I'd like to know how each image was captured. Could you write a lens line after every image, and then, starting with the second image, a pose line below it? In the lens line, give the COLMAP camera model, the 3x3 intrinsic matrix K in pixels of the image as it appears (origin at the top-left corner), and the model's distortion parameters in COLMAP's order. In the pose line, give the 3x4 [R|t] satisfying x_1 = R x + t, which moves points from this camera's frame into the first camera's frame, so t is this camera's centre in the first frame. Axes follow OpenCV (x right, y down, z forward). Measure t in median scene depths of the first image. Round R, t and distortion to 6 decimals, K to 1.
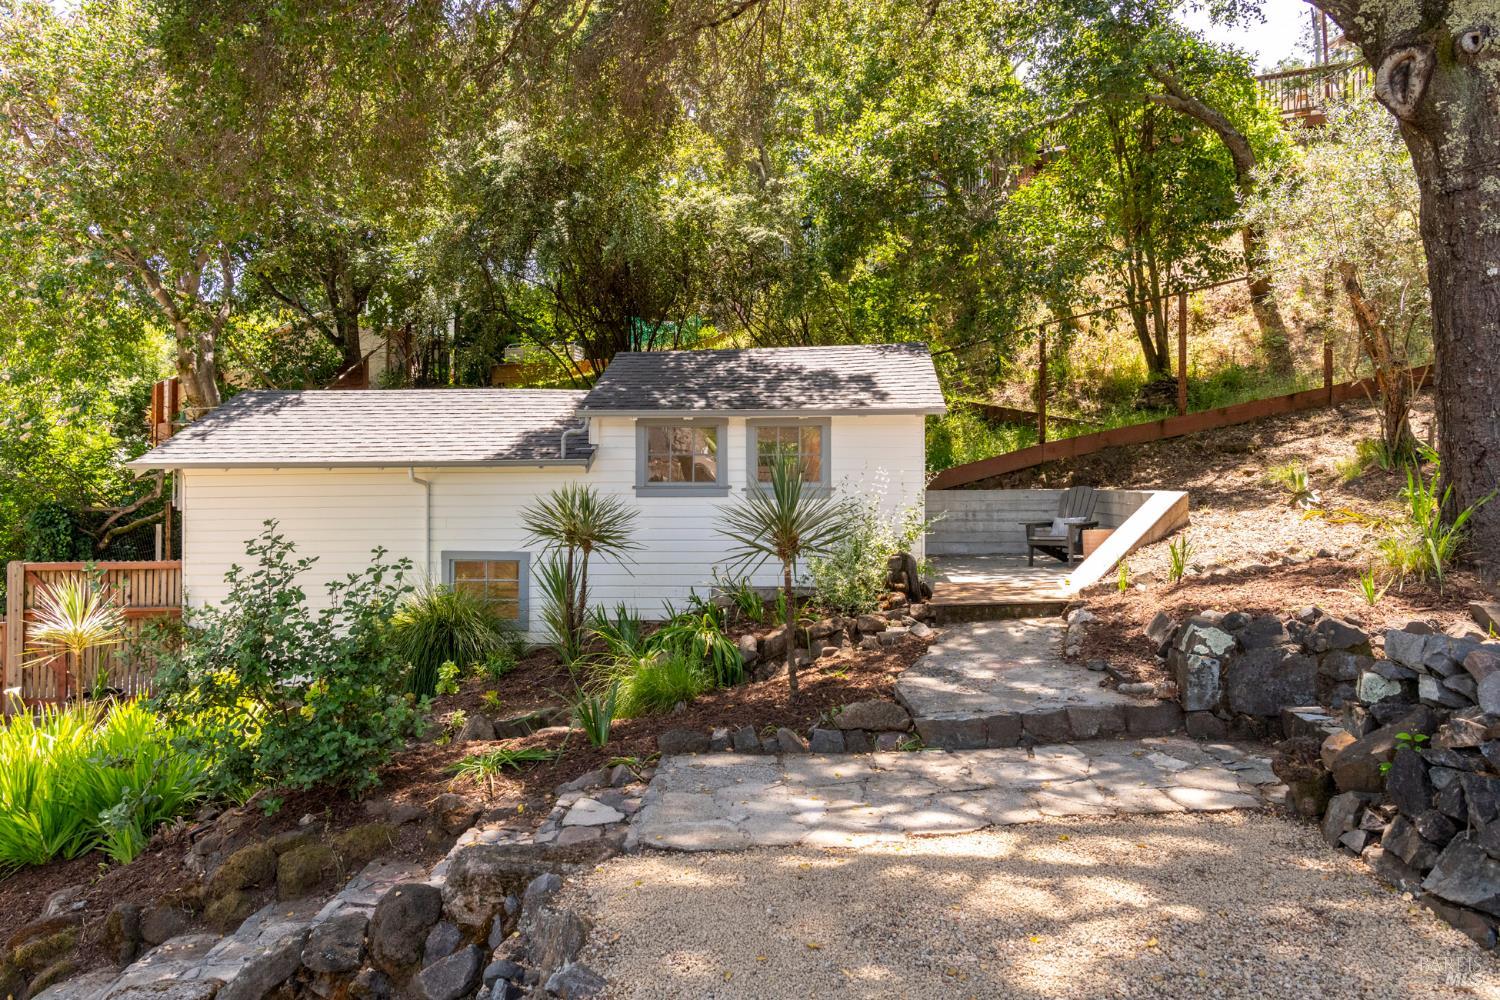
lens RADIAL K [[972.2, 0, 750.0], [0, 972.2, 500.0], [0, 0, 1]] dist [0.083554, -0.140386]
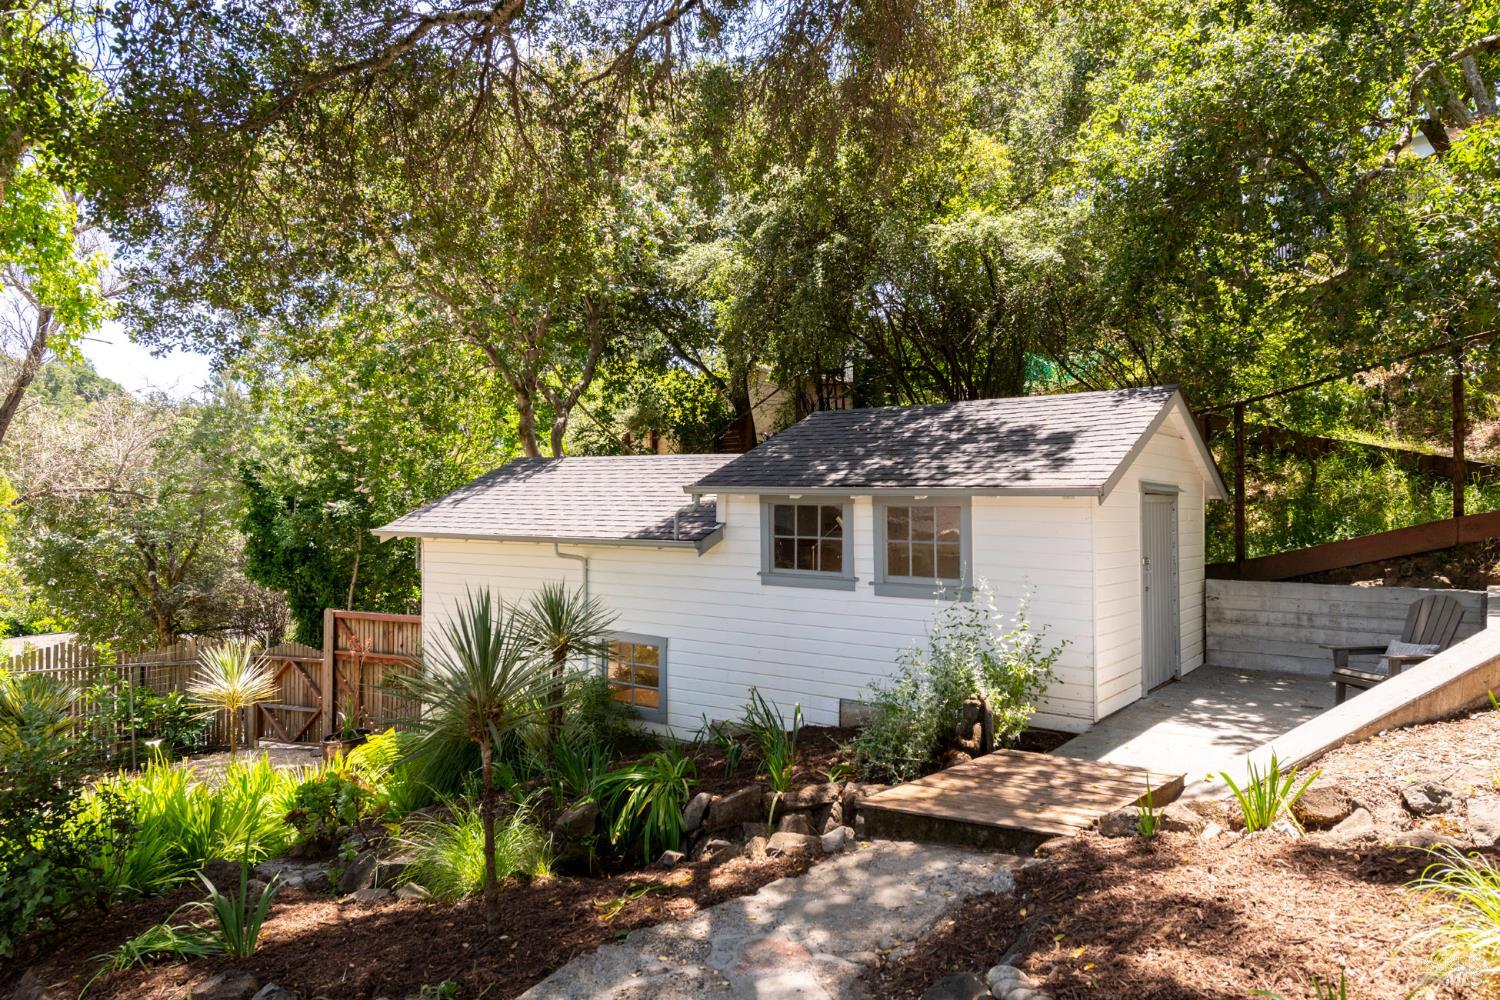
lens RADIAL K [[972.2, 0, 750.0], [0, 972.2, 500.0], [0, 0, 1]] dist [0.083554, -0.140386]
pose [[0.864242, 0.008284, -0.503009, 0.301453], [-0.025457, 0.999304, -0.027281, -0.053527], [0.502432, 0.036382, 0.863851, 0.243906]]
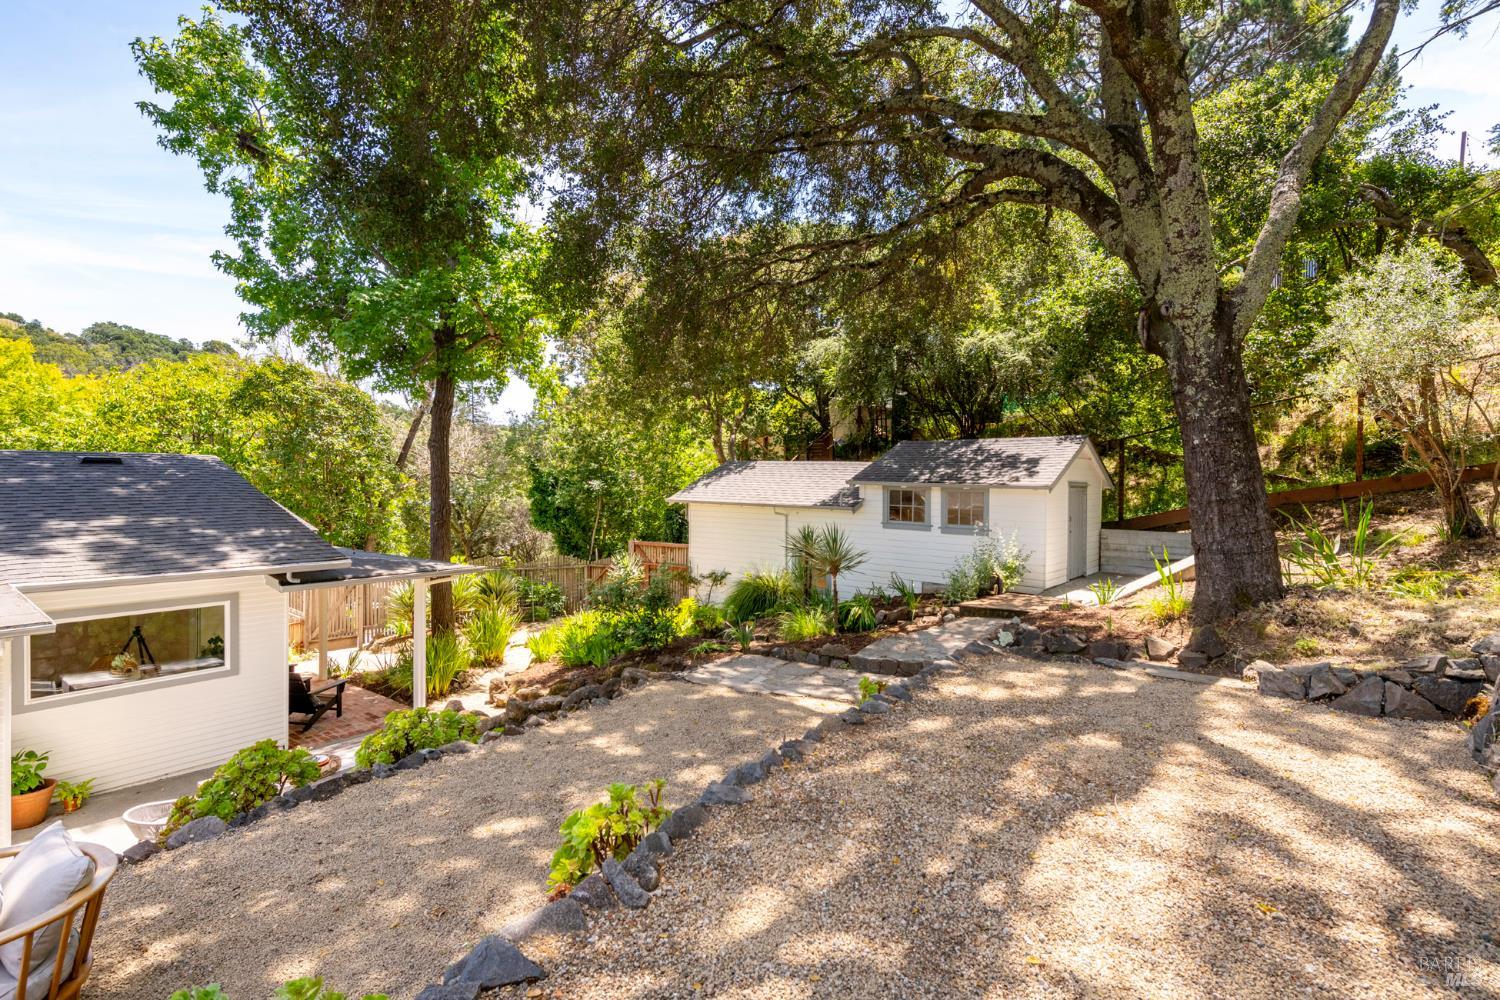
lens RADIAL K [[699.1, 0, 750.0], [0, 699.1, 500.0], [0, 0, 1]] dist [0.000175, -0.006512]
pose [[0.836836, 0.034449, -0.546369, 0.372518], [-0.037121, 0.999292, 0.006150, -0.052882], [0.546194, 0.015135, 0.837522, -0.208942]]
